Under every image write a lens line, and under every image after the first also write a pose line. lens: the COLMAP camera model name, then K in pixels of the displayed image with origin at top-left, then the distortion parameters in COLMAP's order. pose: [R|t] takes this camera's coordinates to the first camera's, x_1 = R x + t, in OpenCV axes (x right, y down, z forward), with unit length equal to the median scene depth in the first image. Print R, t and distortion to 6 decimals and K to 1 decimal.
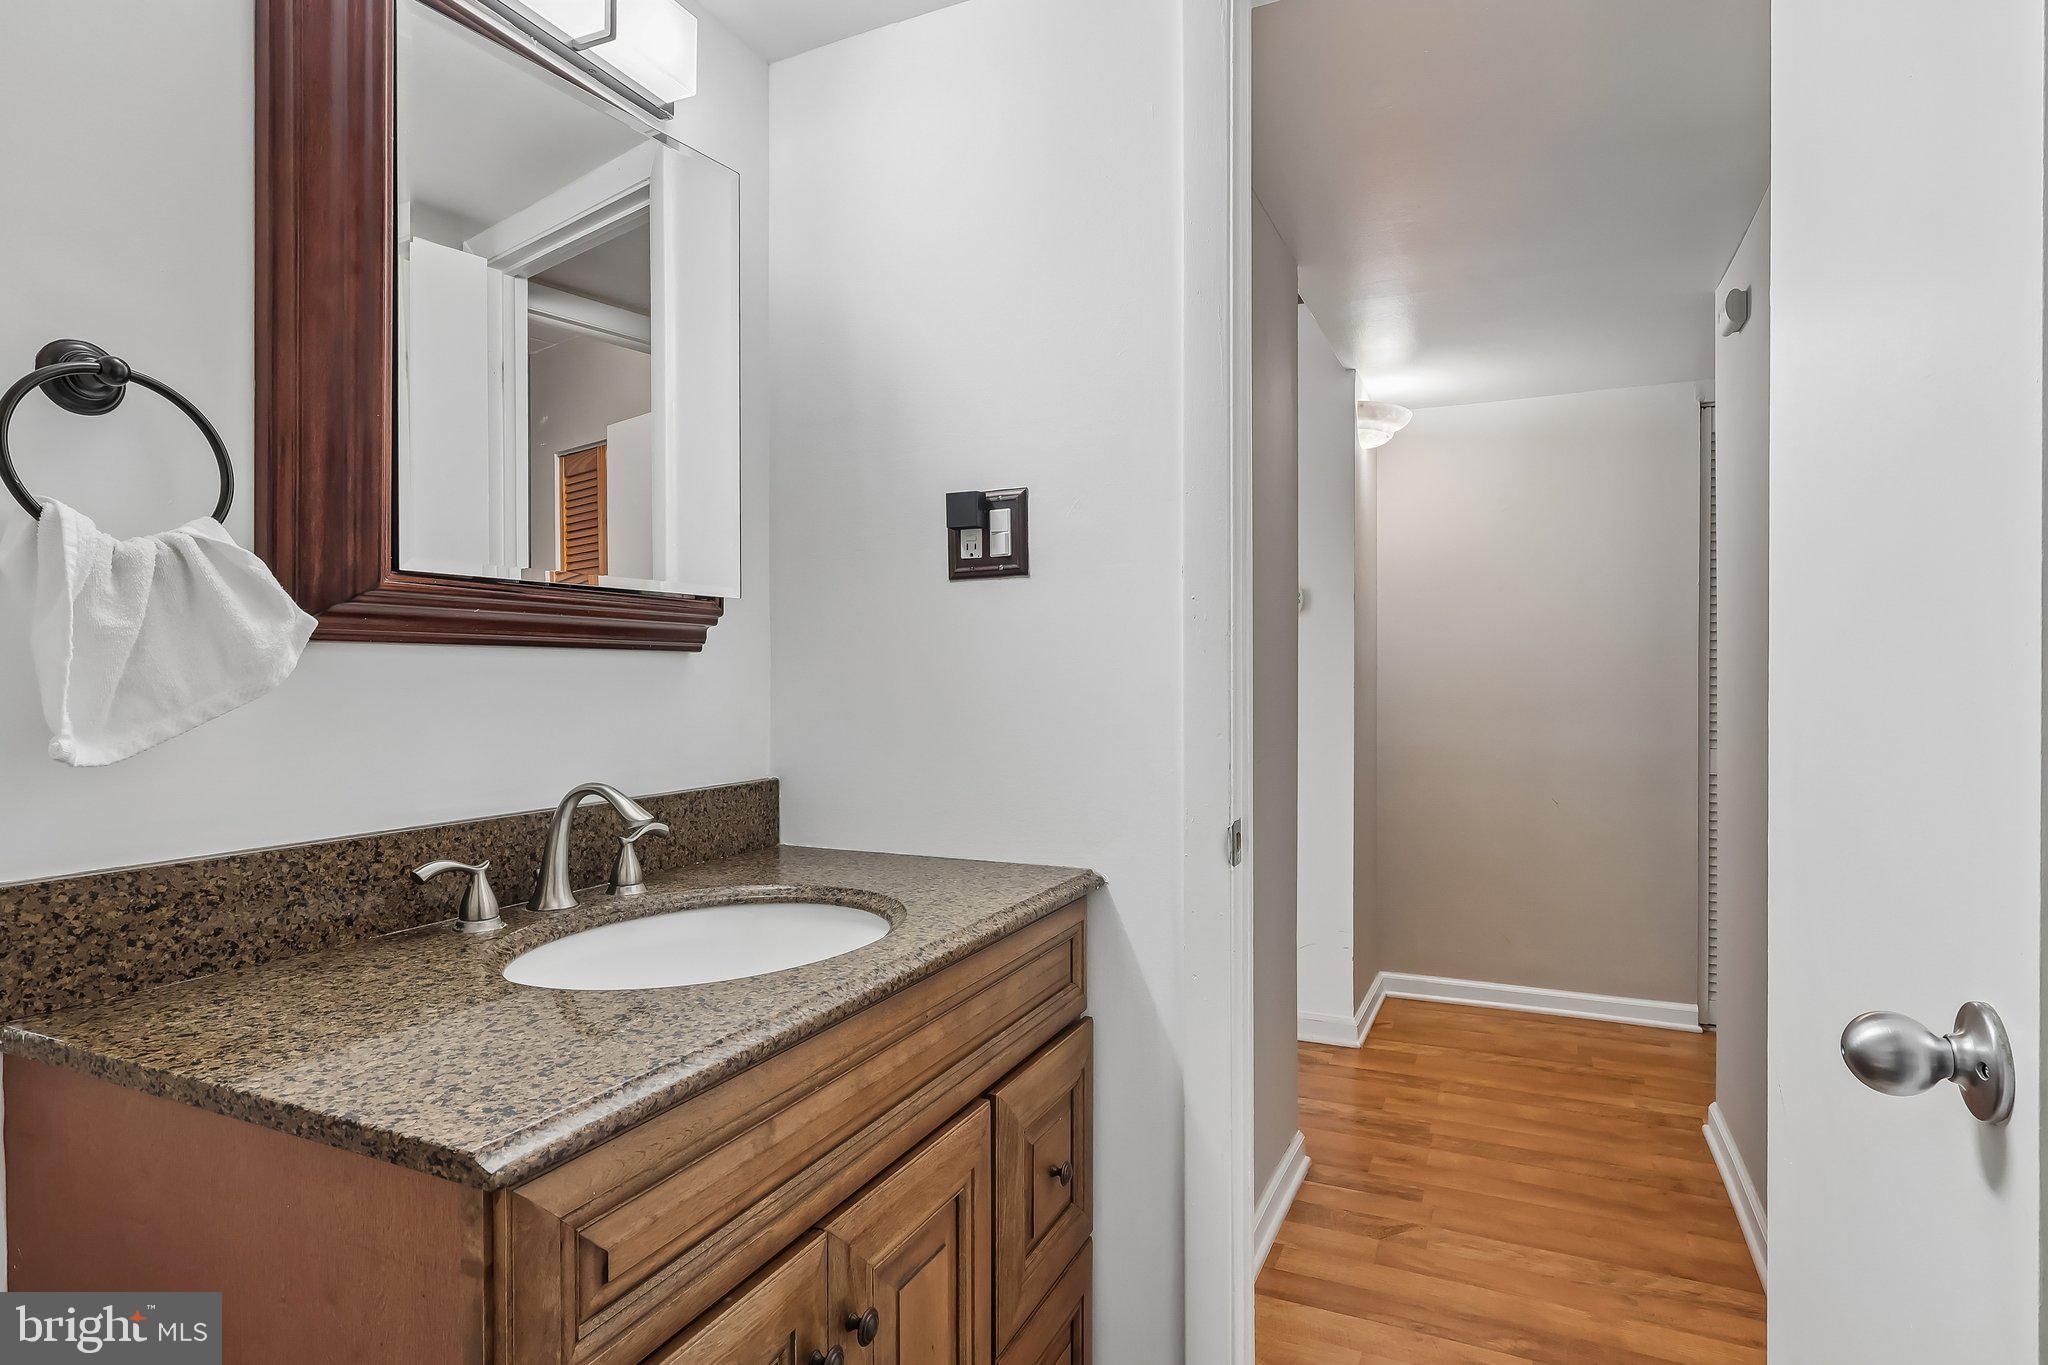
lens RADIAL K [[1072.0, 0, 1016.1], [0, 1072.0, 674.4], [0, 0, 1]] dist [0.000396, -0.000117]
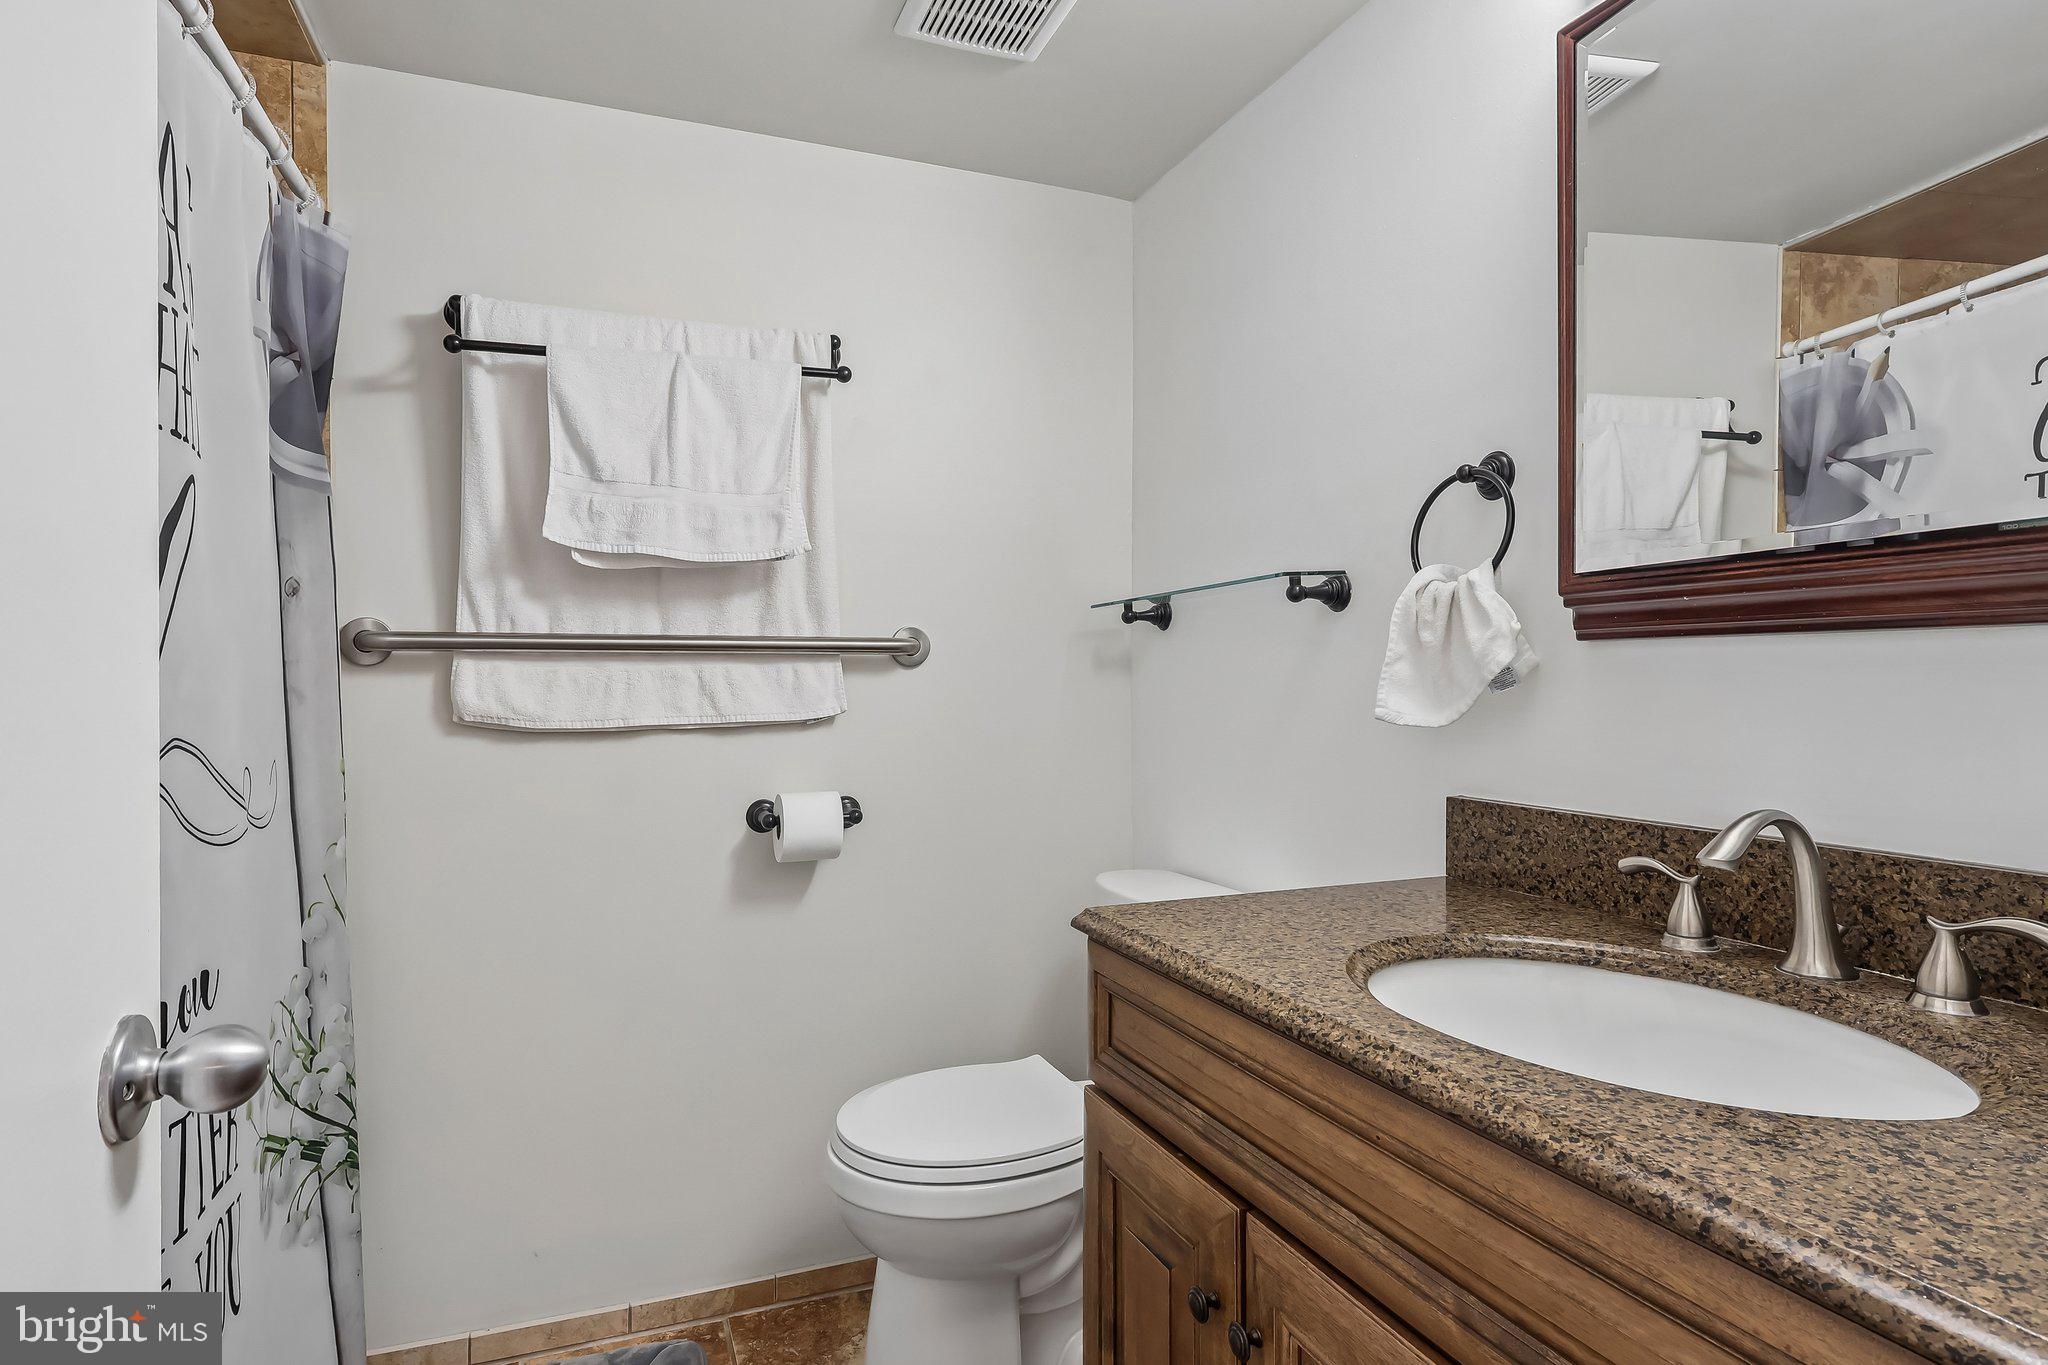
lens RADIAL K [[1072.0, 0, 1014.3], [0, 1072.0, 691.5], [0, 0, 1]] dist [0.000396, -0.000117]
pose [[-0.675260, 0.010528, -0.737505, 0.646668], [0.001995, 0.999921, 0.012447, 0.007837], [0.737577, 0.006934, -0.675227, 1.371801]]
